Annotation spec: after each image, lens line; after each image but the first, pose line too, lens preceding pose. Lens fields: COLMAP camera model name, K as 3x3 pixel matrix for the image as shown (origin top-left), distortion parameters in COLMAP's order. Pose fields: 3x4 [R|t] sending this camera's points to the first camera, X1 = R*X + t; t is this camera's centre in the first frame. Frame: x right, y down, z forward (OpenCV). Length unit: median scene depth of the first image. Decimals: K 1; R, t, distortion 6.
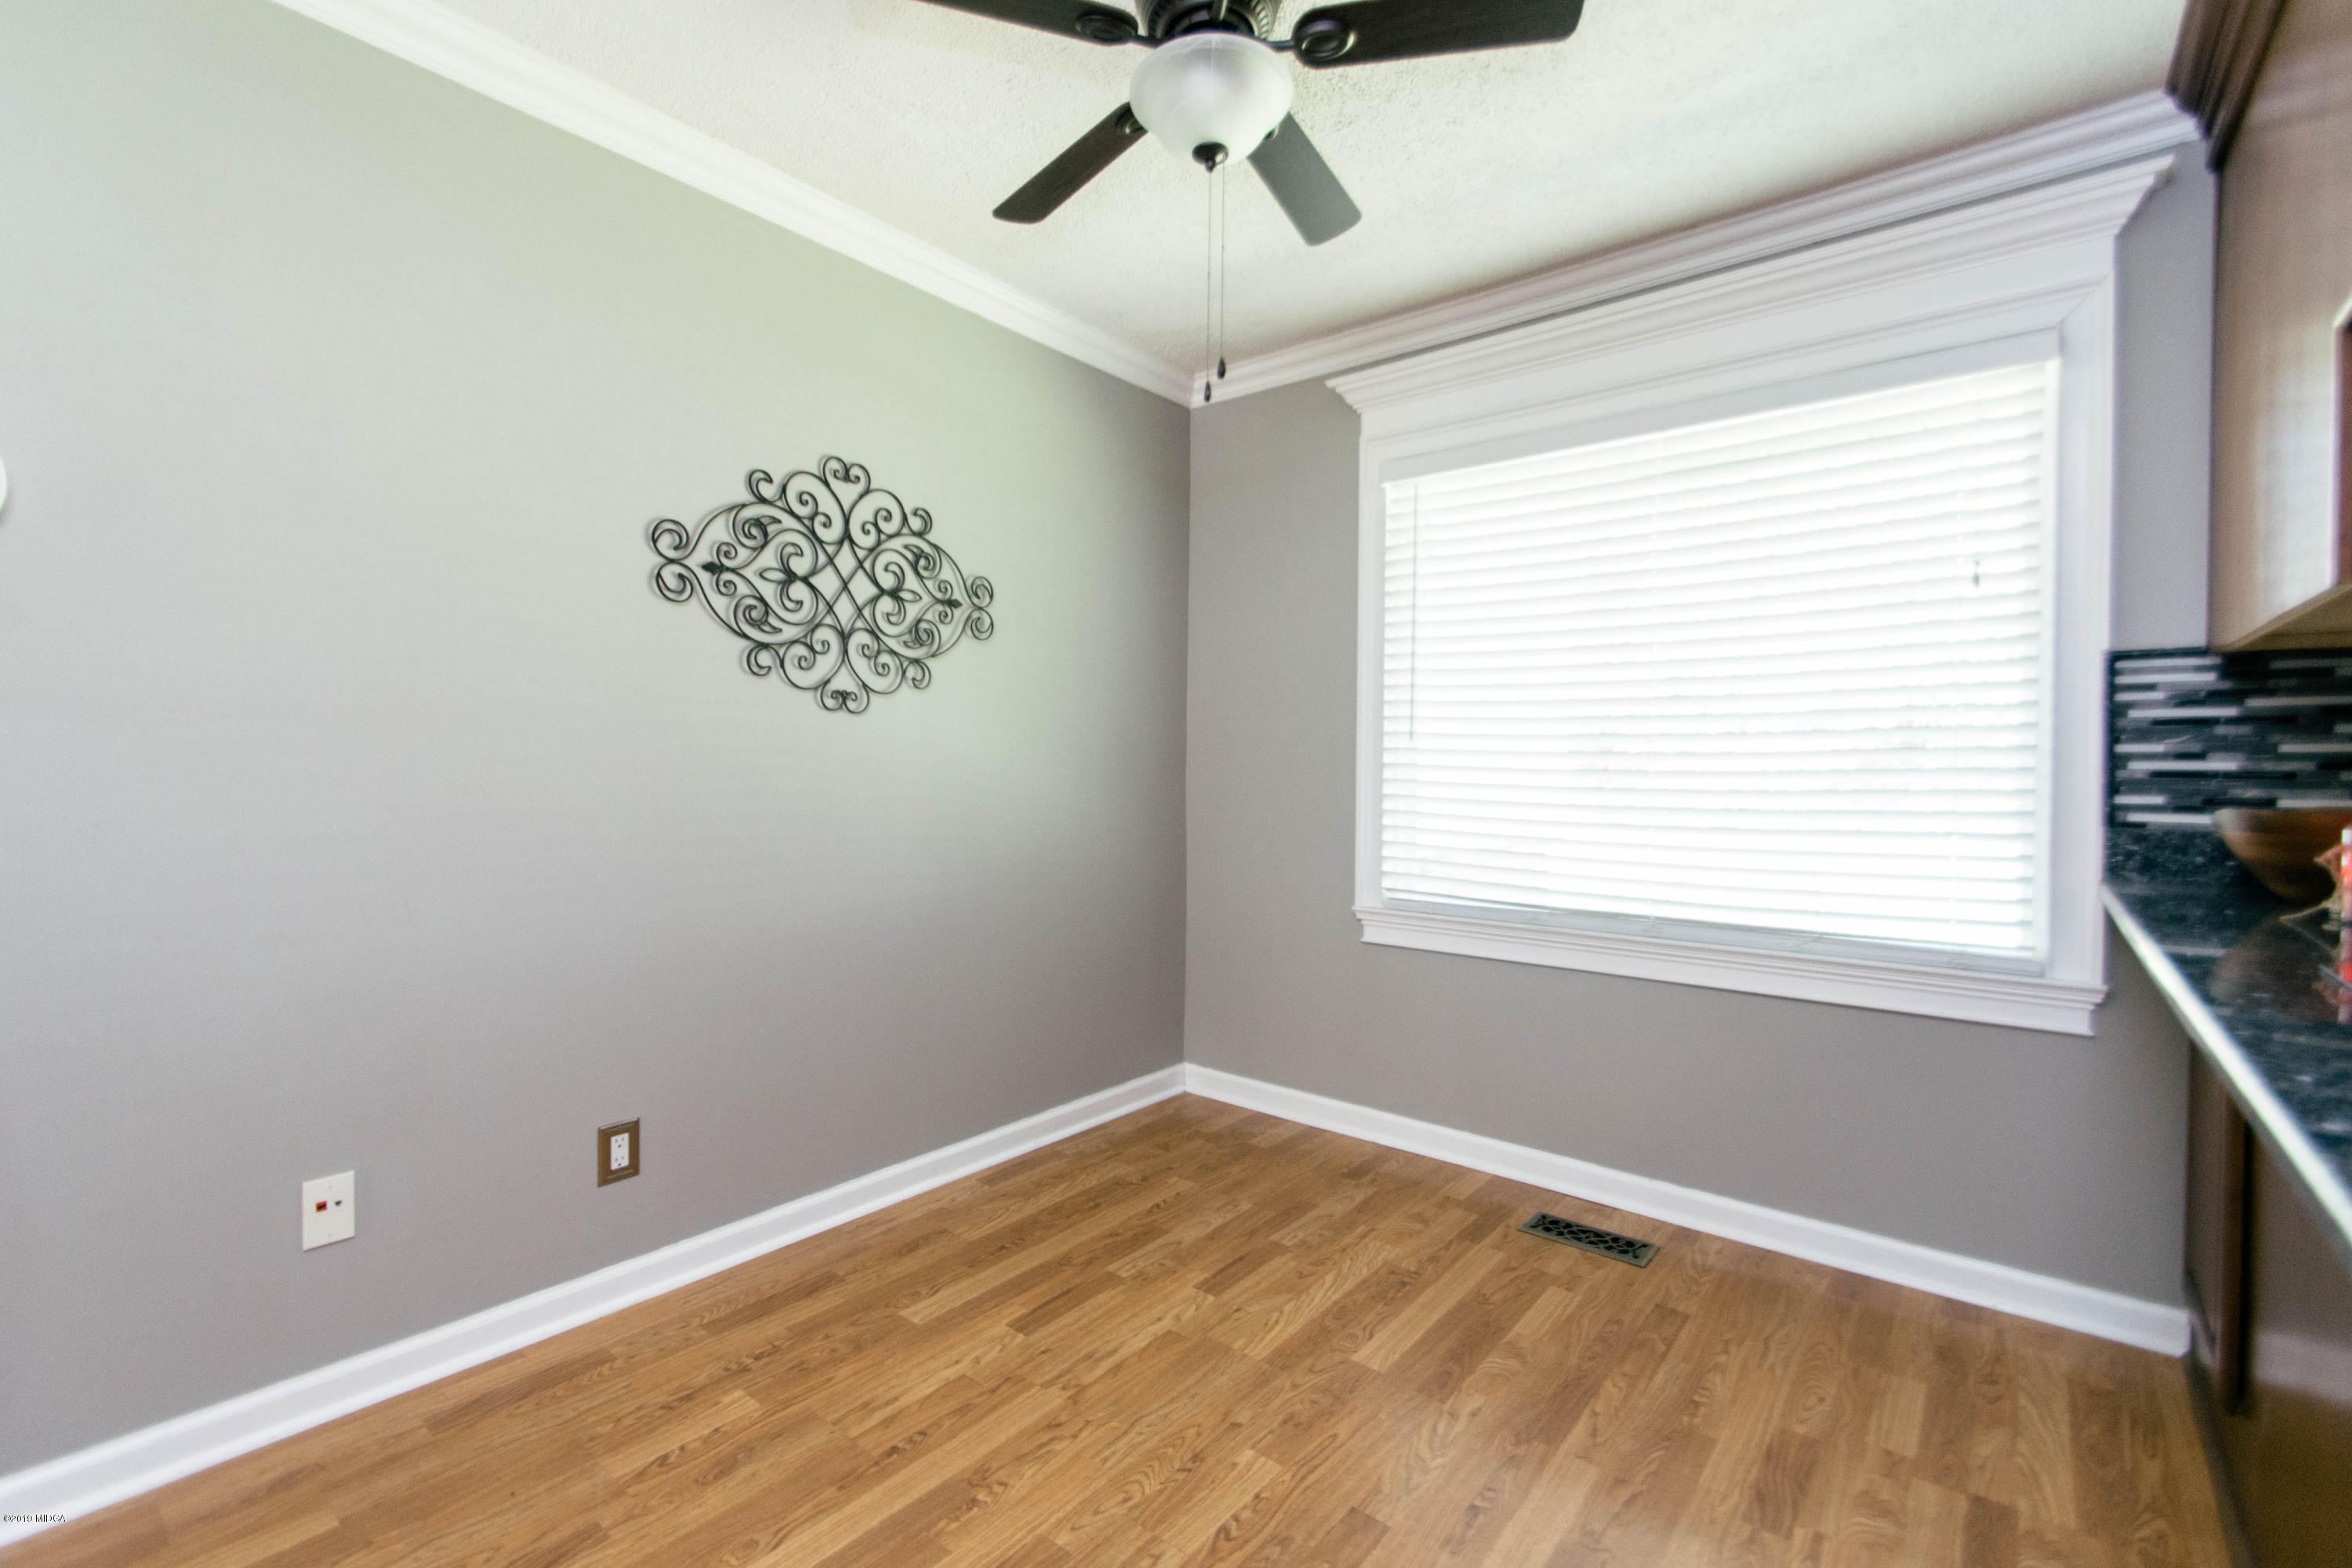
lens RADIAL K [[1035.9, 0, 1175.8], [0, 1035.9, 765.1], [0, 0, 1]] dist [0.014589, -0.007306]
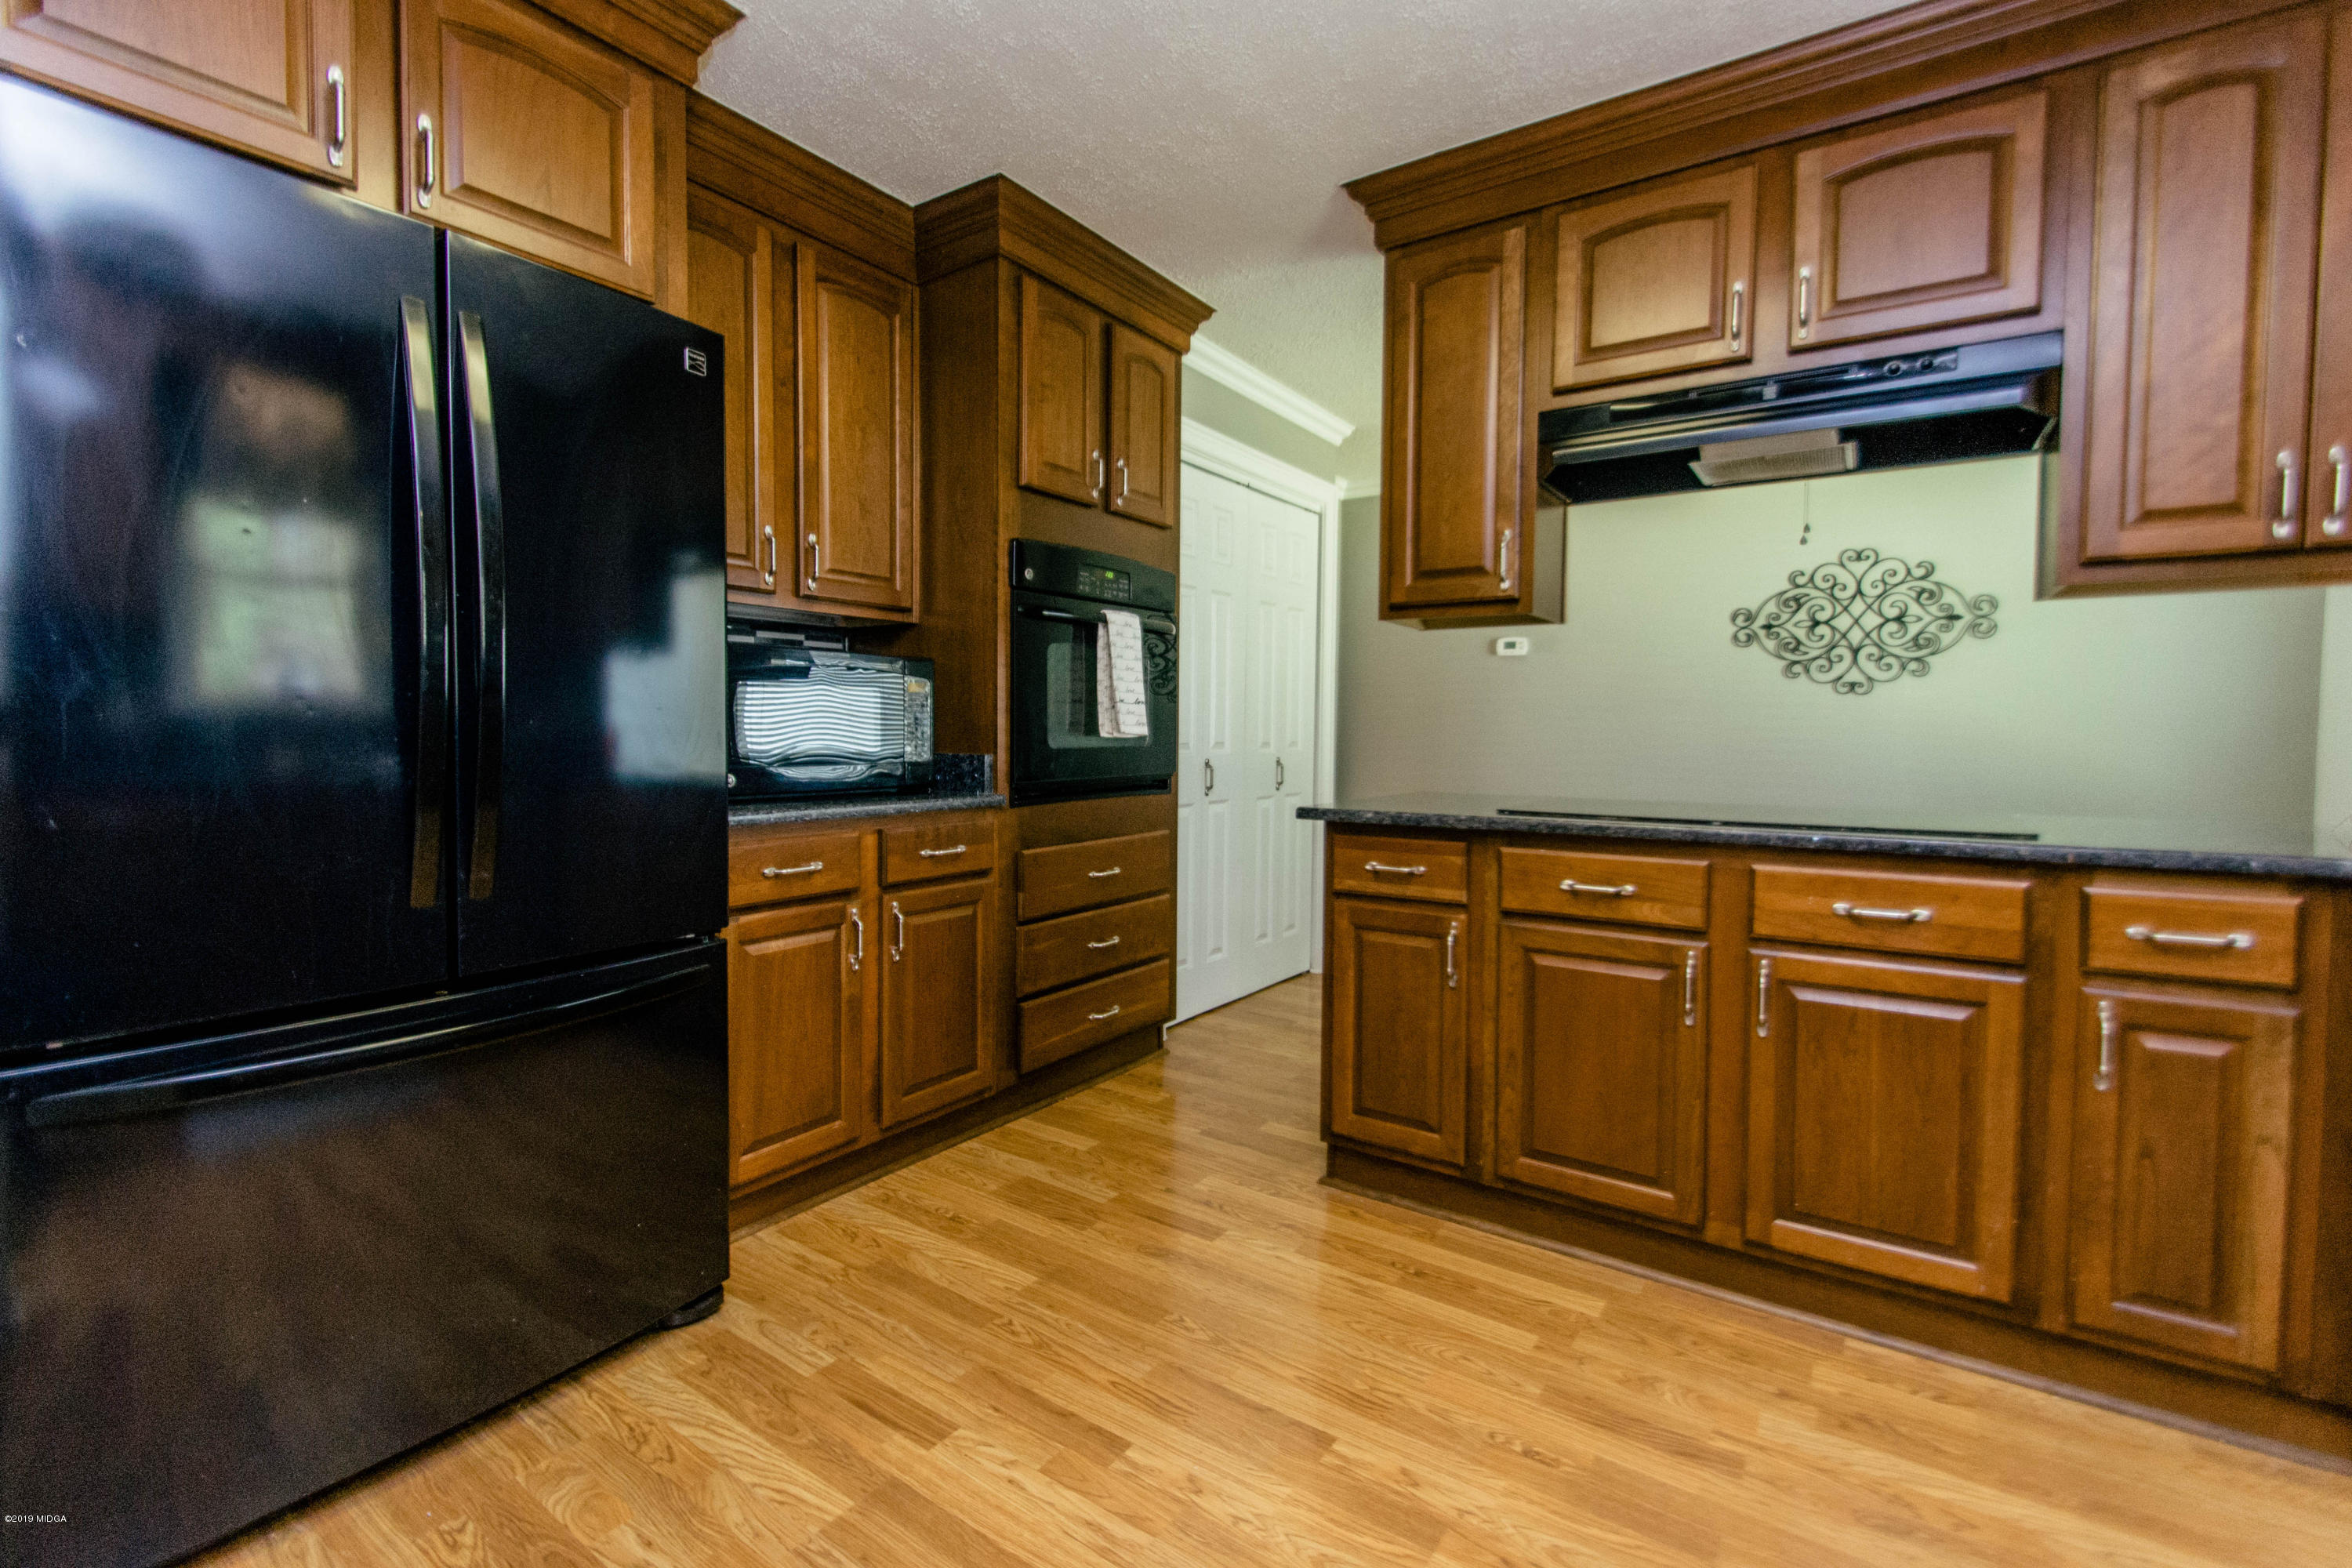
lens RADIAL K [[1035.9, 0, 1162.8], [0, 1035.9, 770.0], [0, 0, 1]] dist [0.014589, -0.007306]
pose [[0.075557, 0.030401, -0.996678, 1.341866], [-0.010525, 0.999504, 0.029689, 0.036565], [0.997086, 0.008247, 0.075840, -0.289286]]
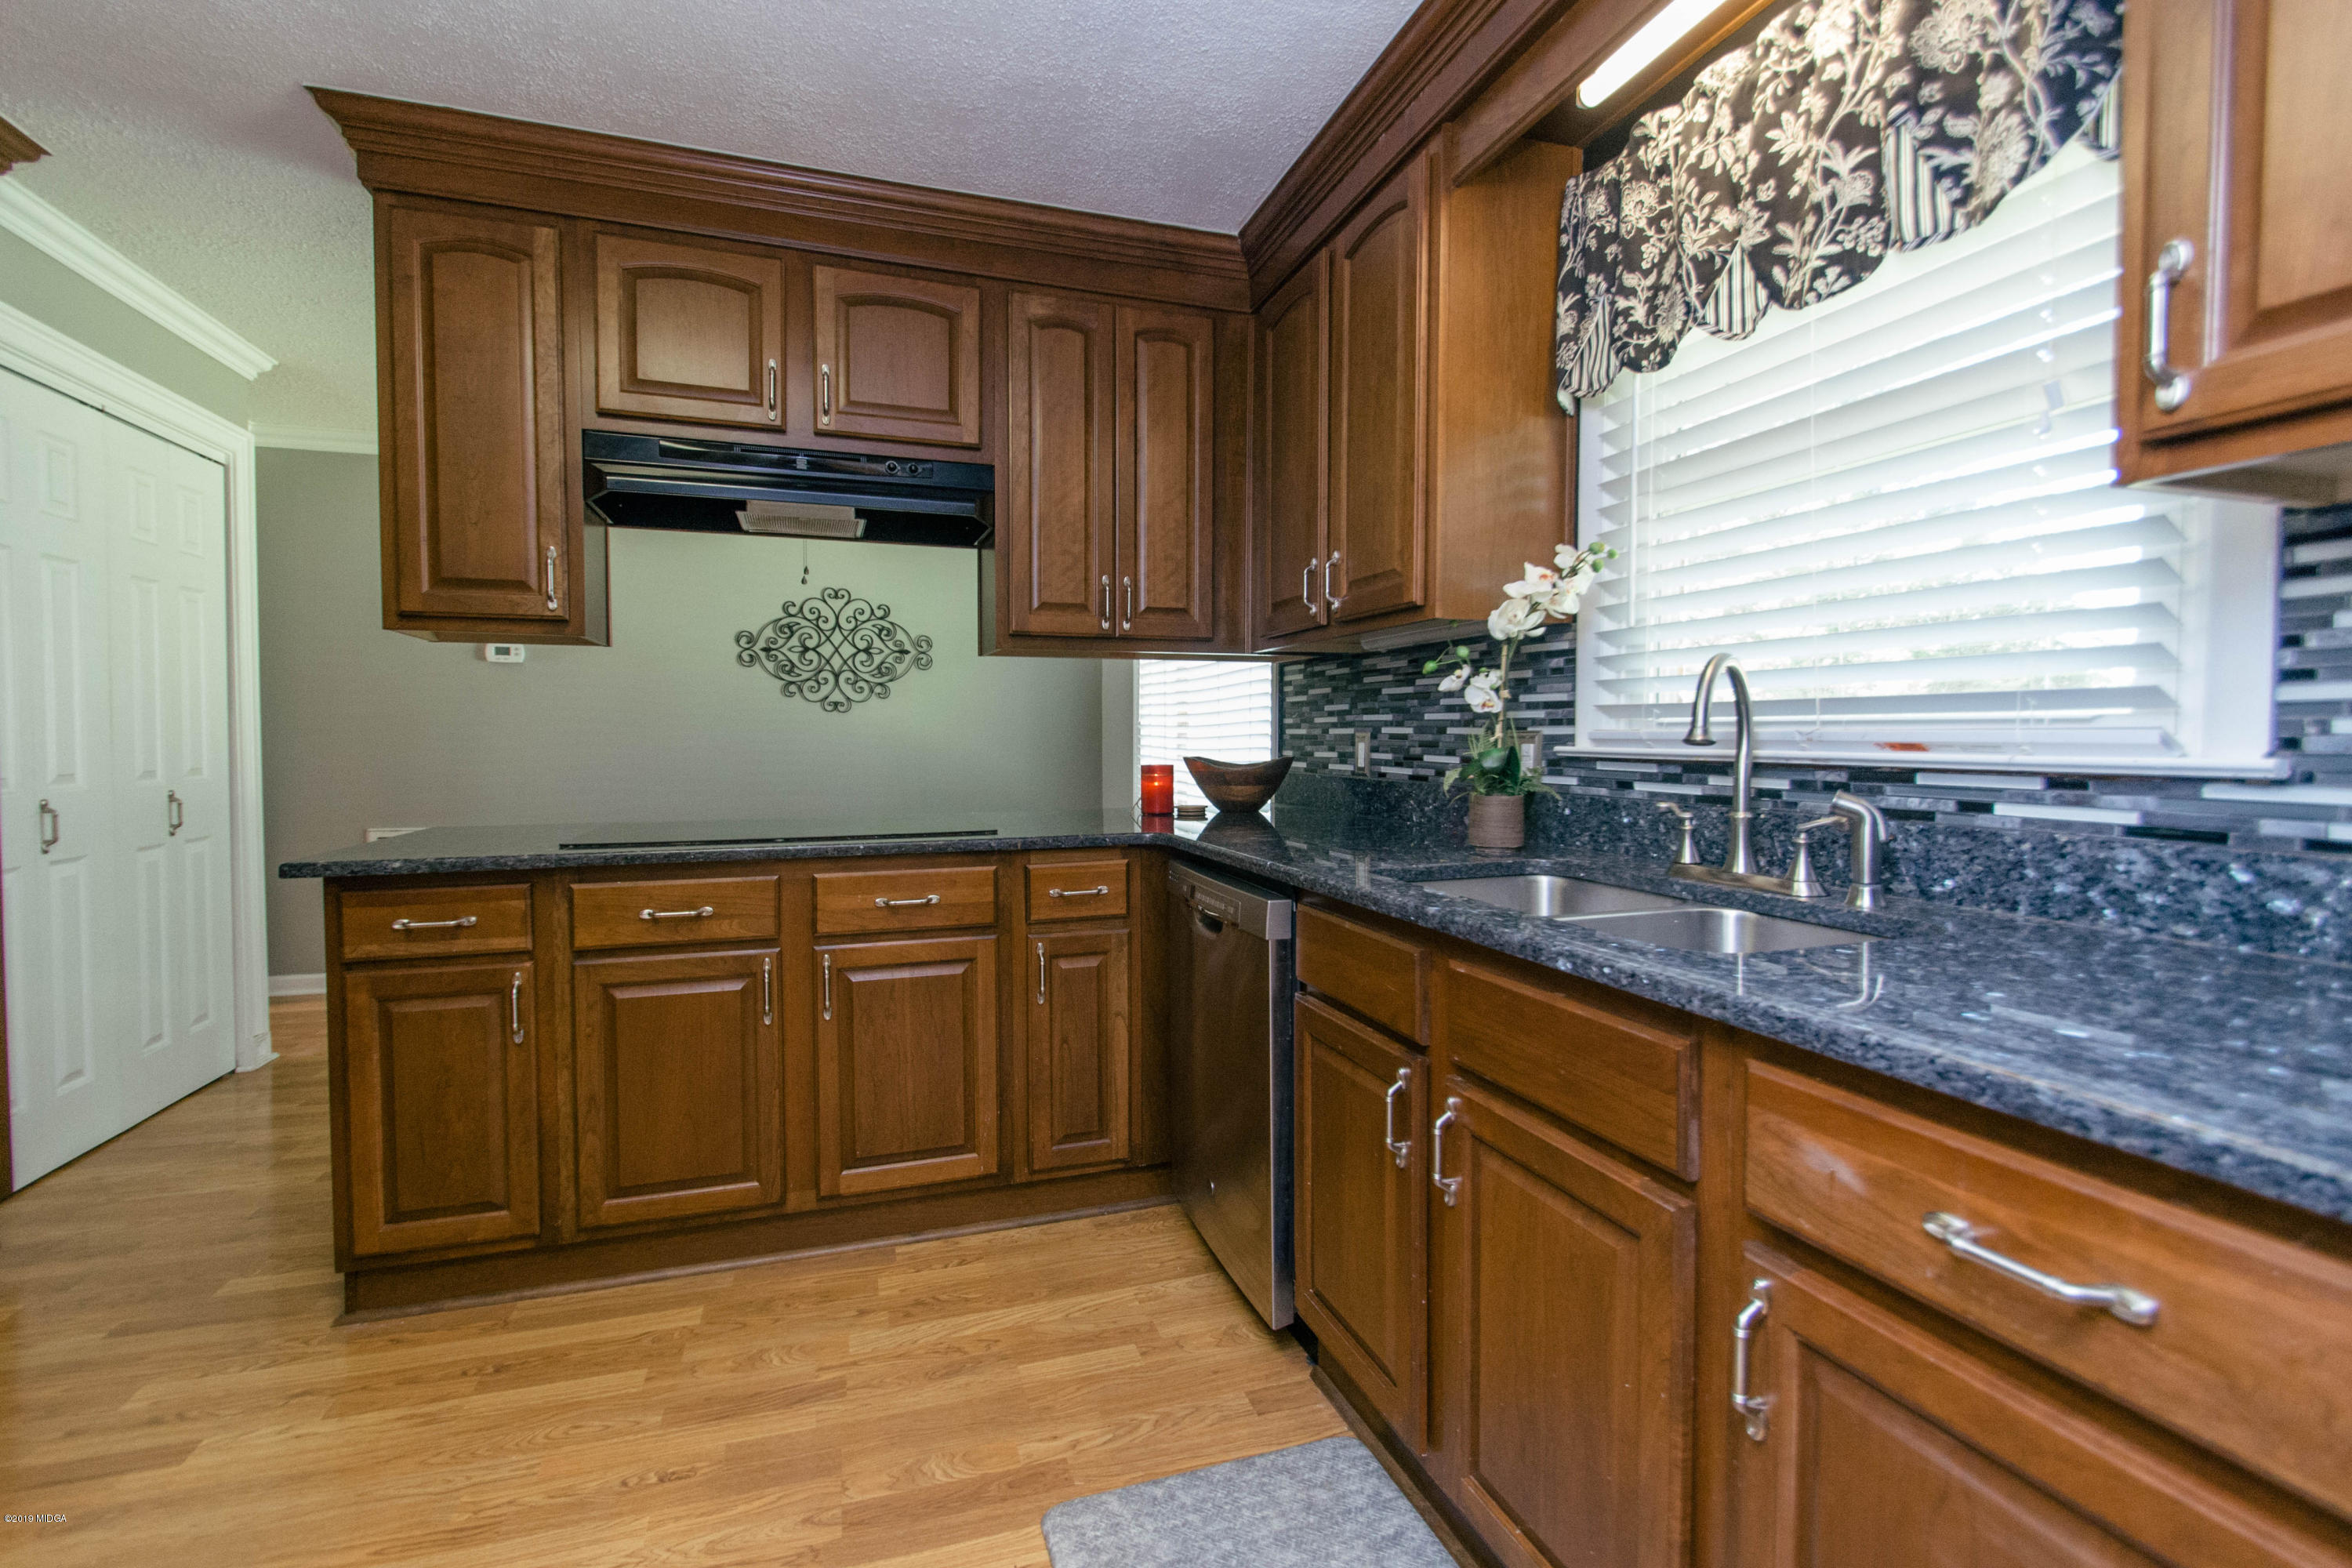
lens RADIAL K [[1035.9, 0, 1164.0], [0, 1035.9, 769.8], [0, 0, 1]] dist [0.014589, -0.007306]
pose [[0.839415, 0.010000, -0.543399, 1.344735], [0.005079, 0.999643, 0.026242, 0.013387], [0.543467, -0.024788, 0.839064, -0.376359]]
